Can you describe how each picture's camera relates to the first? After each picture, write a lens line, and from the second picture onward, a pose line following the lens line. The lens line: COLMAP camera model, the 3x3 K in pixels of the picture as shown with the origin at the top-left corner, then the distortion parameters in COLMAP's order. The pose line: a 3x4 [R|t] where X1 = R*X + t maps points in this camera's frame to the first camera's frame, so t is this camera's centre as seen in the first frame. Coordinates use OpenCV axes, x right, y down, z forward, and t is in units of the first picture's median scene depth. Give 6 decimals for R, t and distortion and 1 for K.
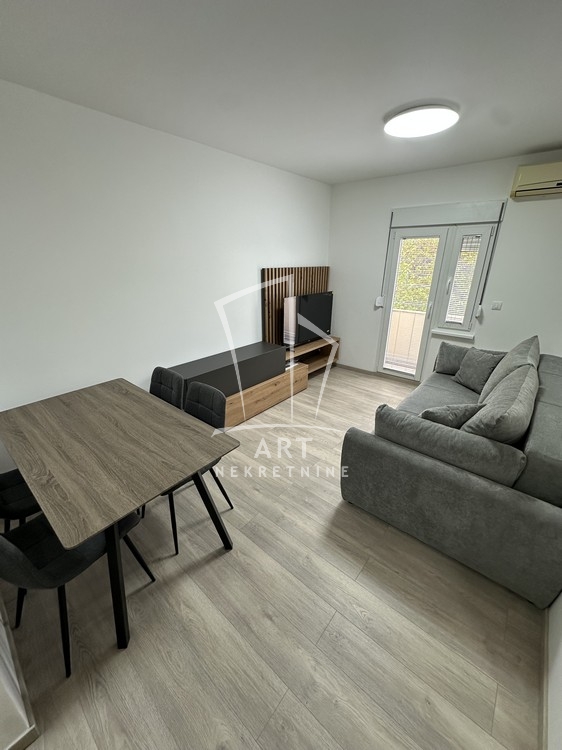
lens RADIAL K [[299.3, 0, 281.0], [0, 299.3, 375.0], [0, 0, 1]] dist [0.000047, -0.000285]
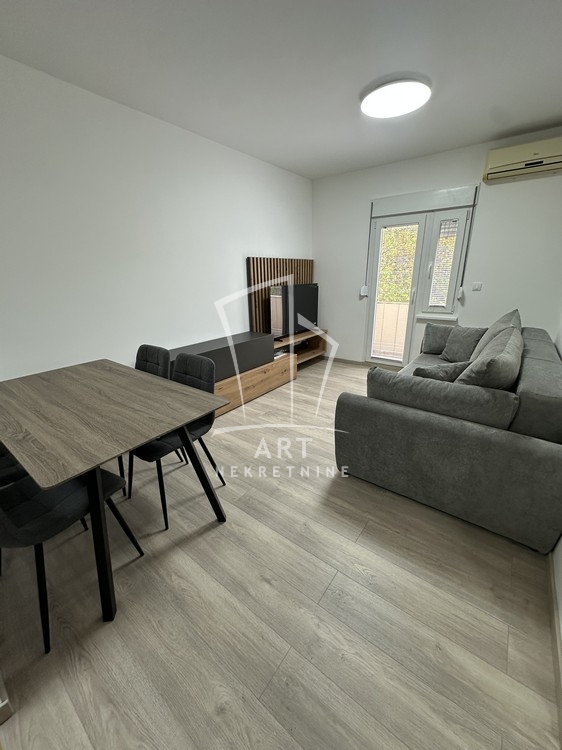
lens RADIAL K [[299.3, 0, 281.0], [0, 299.3, 375.0], [0, 0, 1]] dist [0.000047, -0.000285]
pose [[0.998509, -0.036790, 0.040324, -0.010246], [0.038618, 0.998215, -0.045548, 0.191774], [-0.038577, 0.047037, 0.998148, 0.025939]]
